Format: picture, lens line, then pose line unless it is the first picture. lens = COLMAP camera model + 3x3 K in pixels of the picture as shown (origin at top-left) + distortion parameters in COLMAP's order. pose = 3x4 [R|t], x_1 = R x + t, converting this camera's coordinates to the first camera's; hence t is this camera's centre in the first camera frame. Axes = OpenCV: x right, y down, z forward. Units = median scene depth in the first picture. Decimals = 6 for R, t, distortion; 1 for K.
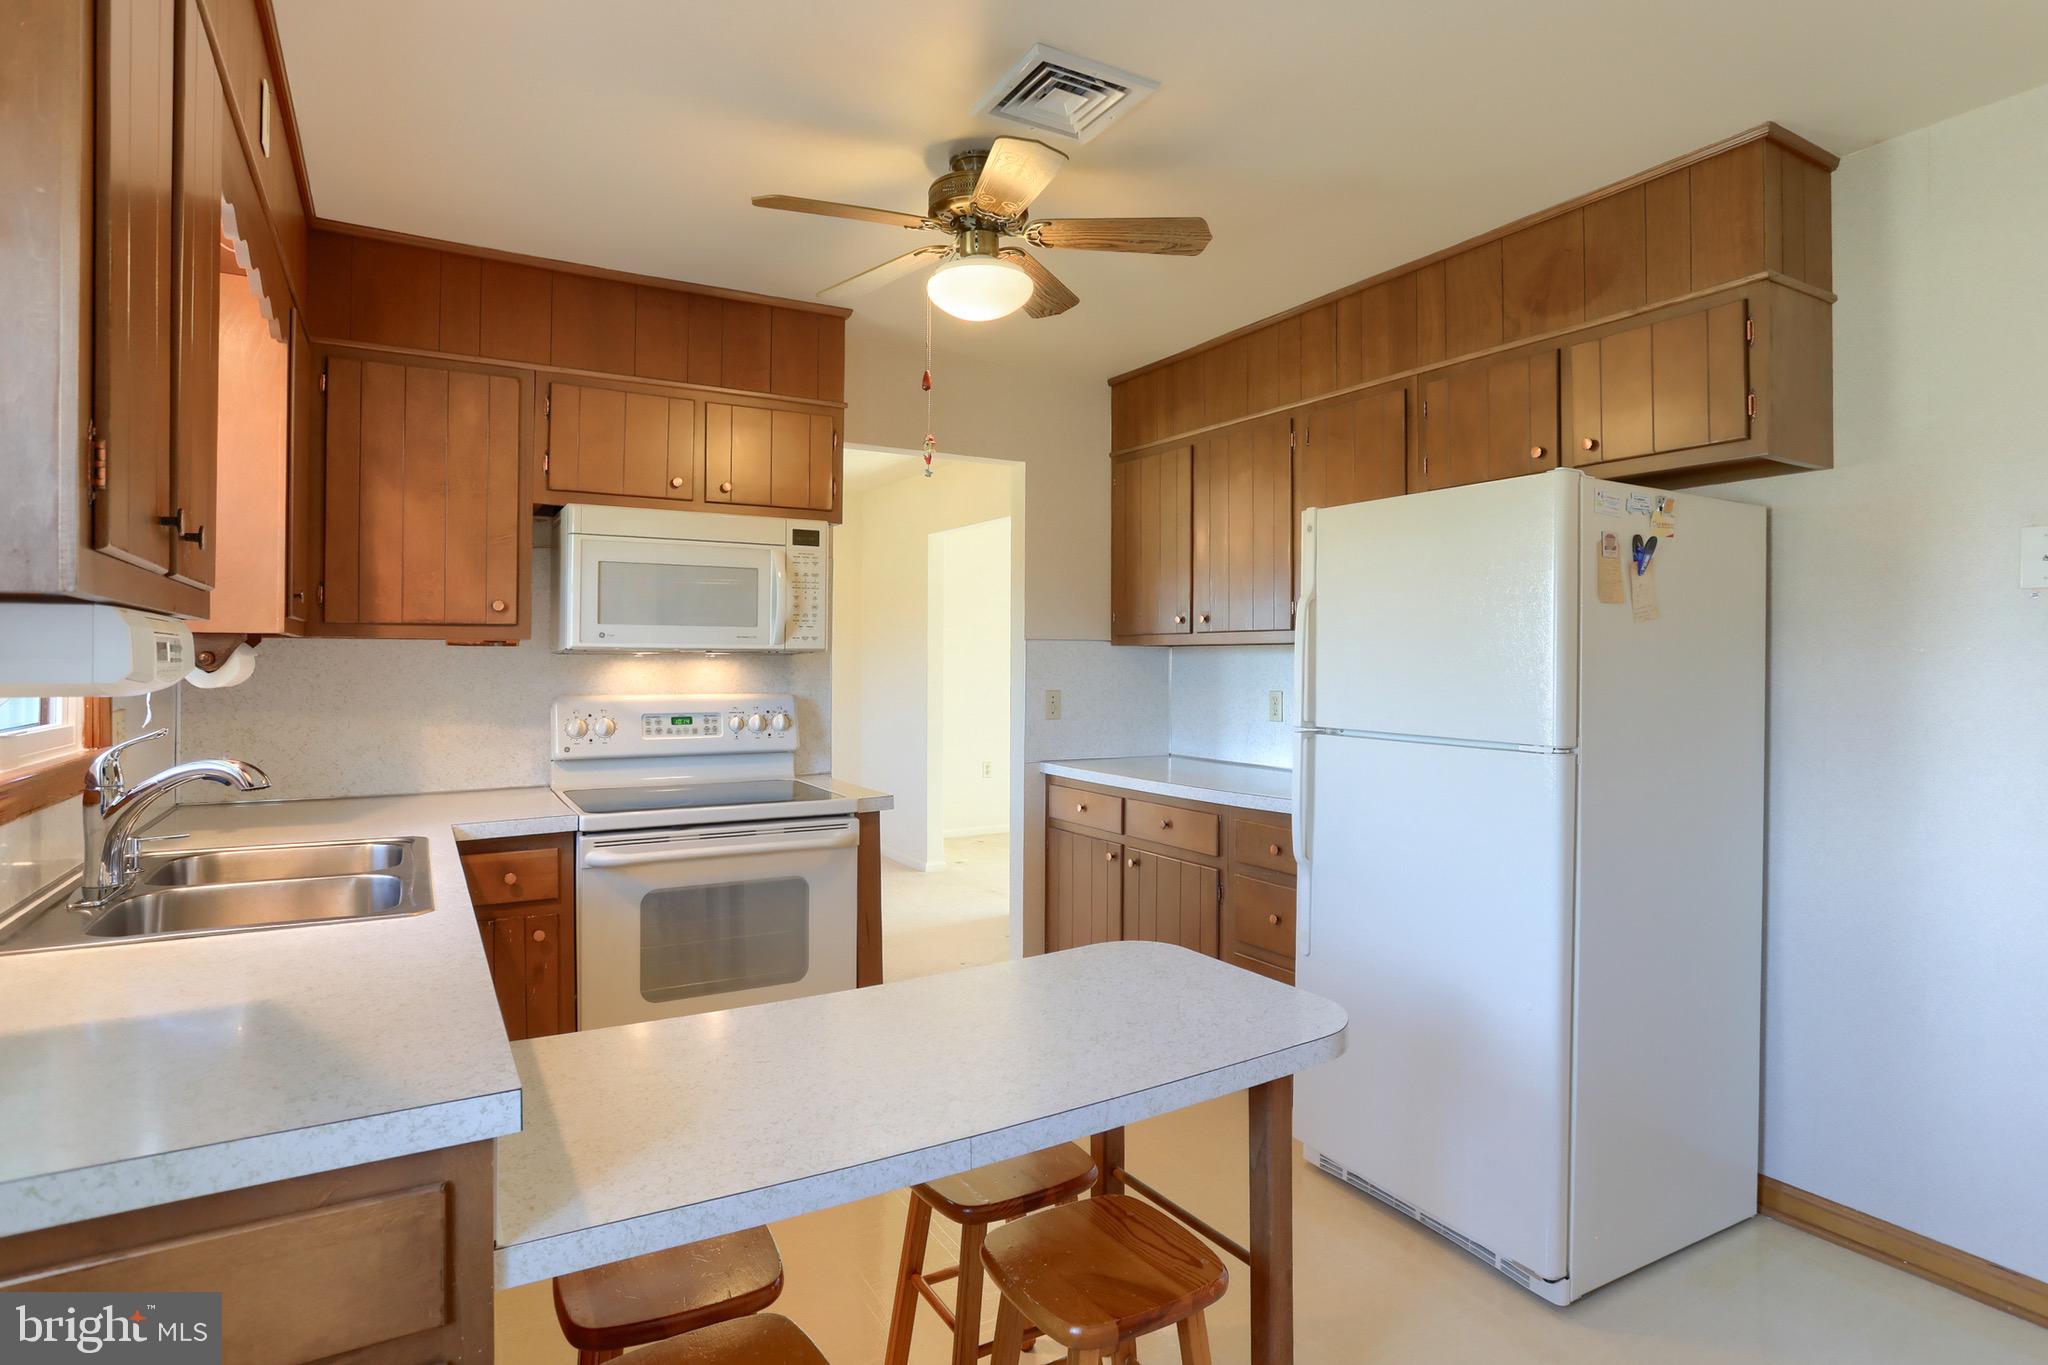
lens RADIAL K [[1077.7, 0, 1023.3], [0, 1077.7, 676.1], [0, 0, 1]] dist [-0.057473, 0.026960]
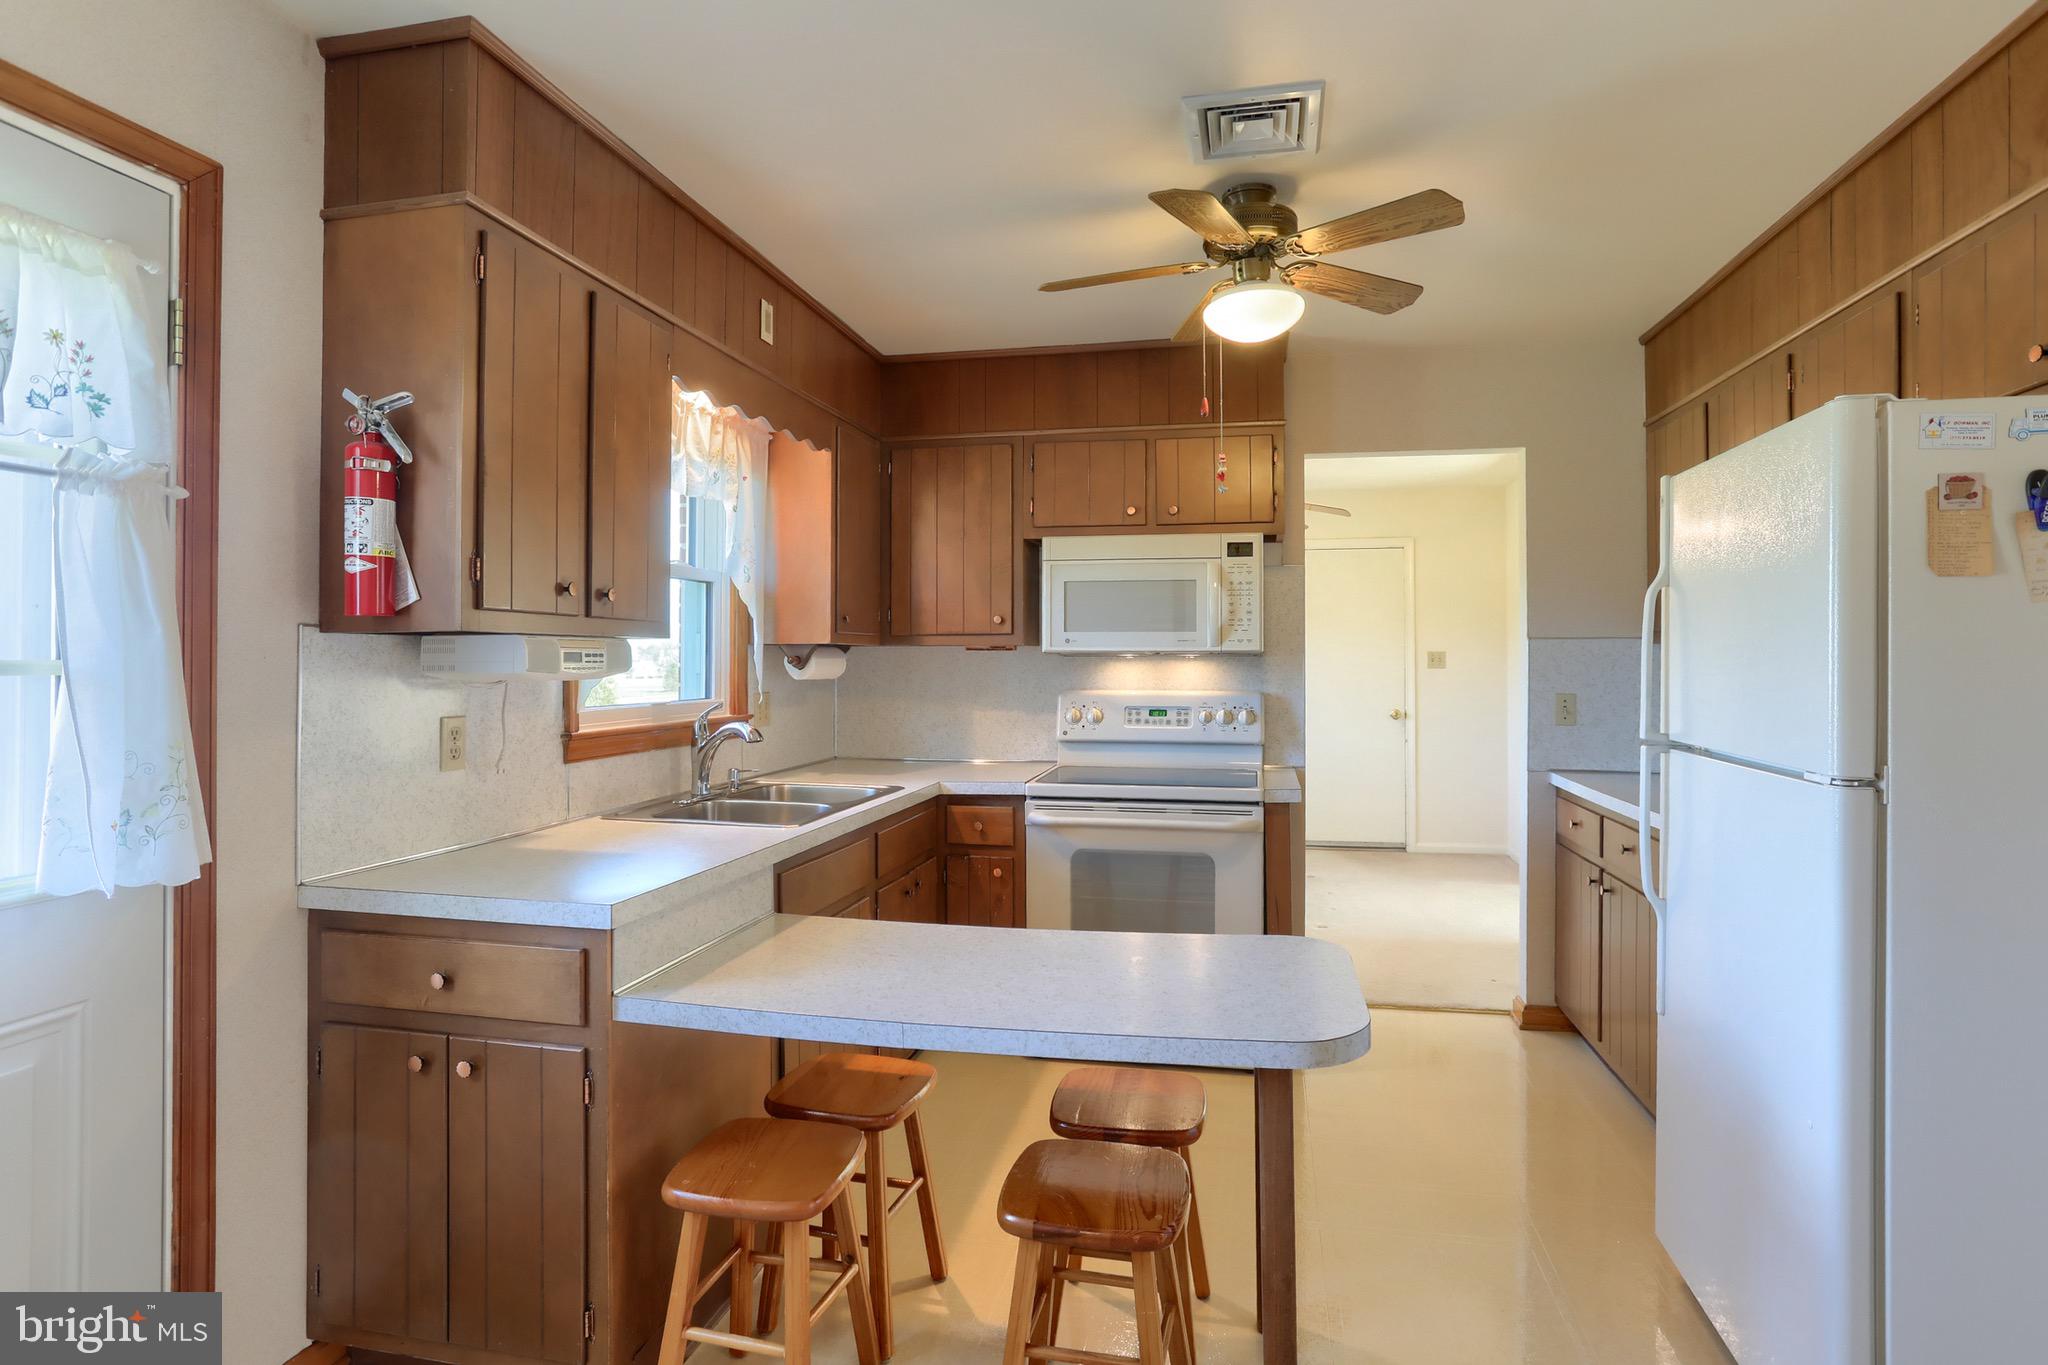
lens RADIAL K [[1066.4, 0, 1025.3], [0, 1066.4, 668.9], [0, 0, 1]] dist [-0.052532, 0.033035]
pose [[0.729487, 0.002905, -0.683989, 0.397774], [-0.007864, 0.999961, -0.004140, -0.000267], [0.683950, 0.008399, 0.729481, 0.059717]]
